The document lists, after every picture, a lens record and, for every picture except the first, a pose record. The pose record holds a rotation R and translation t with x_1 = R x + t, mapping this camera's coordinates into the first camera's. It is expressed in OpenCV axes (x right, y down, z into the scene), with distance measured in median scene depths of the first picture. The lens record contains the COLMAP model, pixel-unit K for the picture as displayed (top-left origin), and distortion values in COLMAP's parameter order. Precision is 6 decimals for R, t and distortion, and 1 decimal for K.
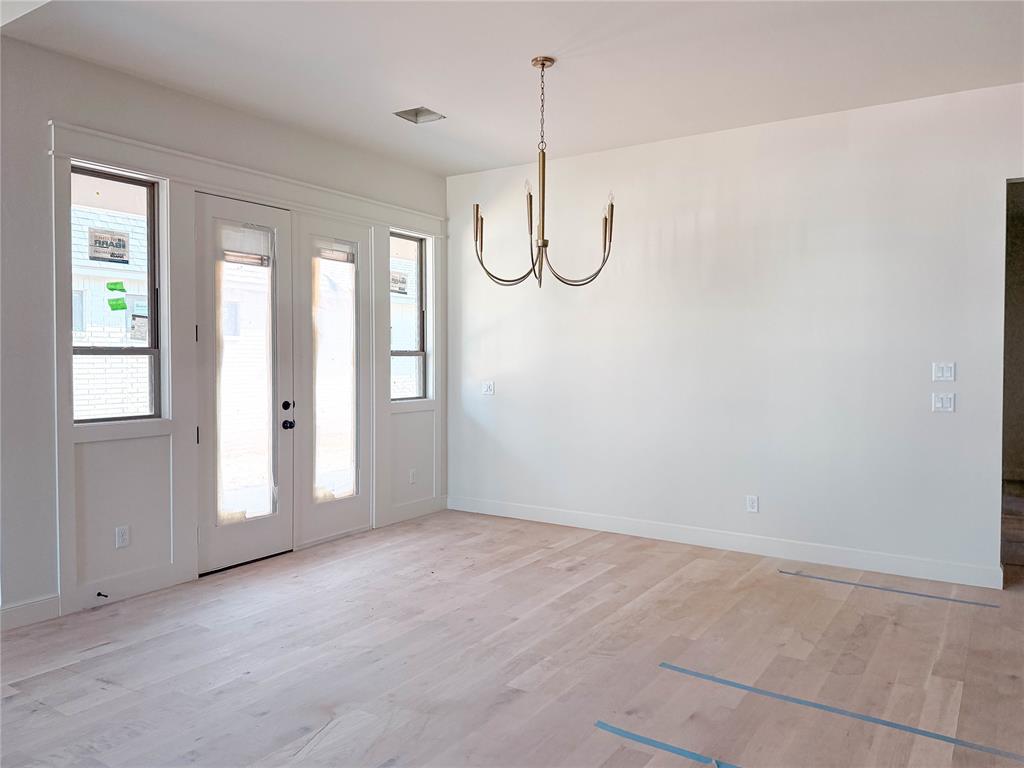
lens RADIAL K [[720.0, 0, 512.0], [0, 720.0, 384.0], [0, 0, 1]] dist [-0.001676, -0.000831]
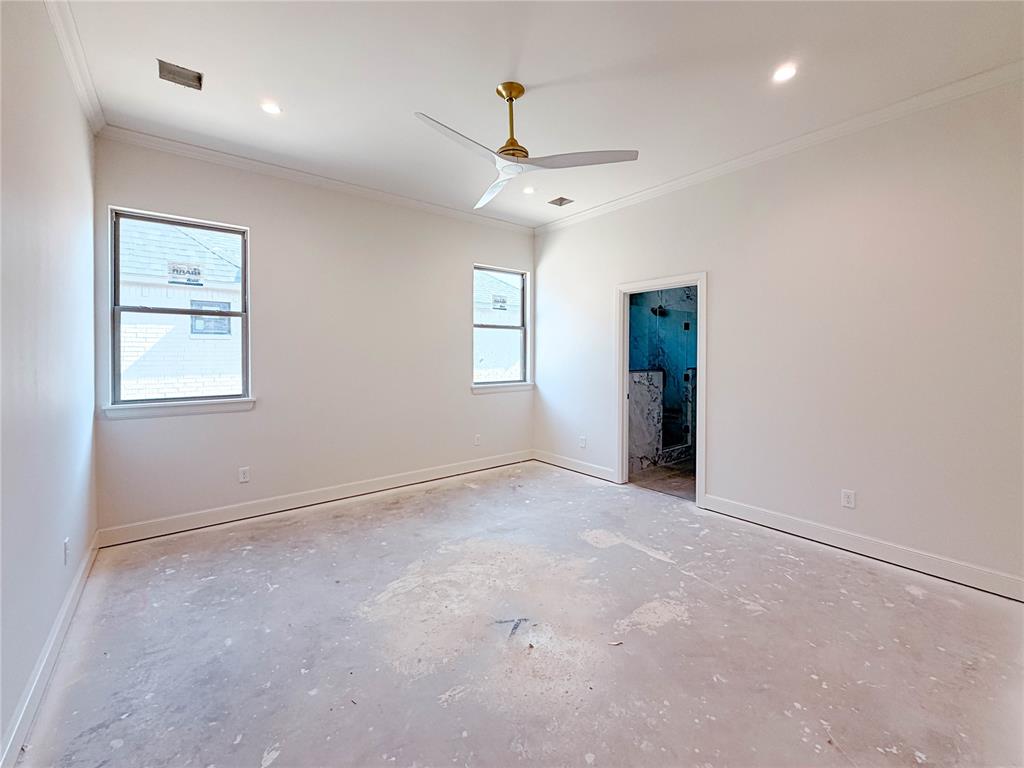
lens RADIAL K [[416.7, 0, 513.1], [0, 416.7, 352.6], [0, 0, 1]] dist [0.000199, 0.000025]
pose [[0.945956, -0.000651, -0.324294, 0.299724], [-0.012275, 0.999210, -0.037811, -0.015720], [0.324062, 0.039748, 0.945200, 0.442278]]
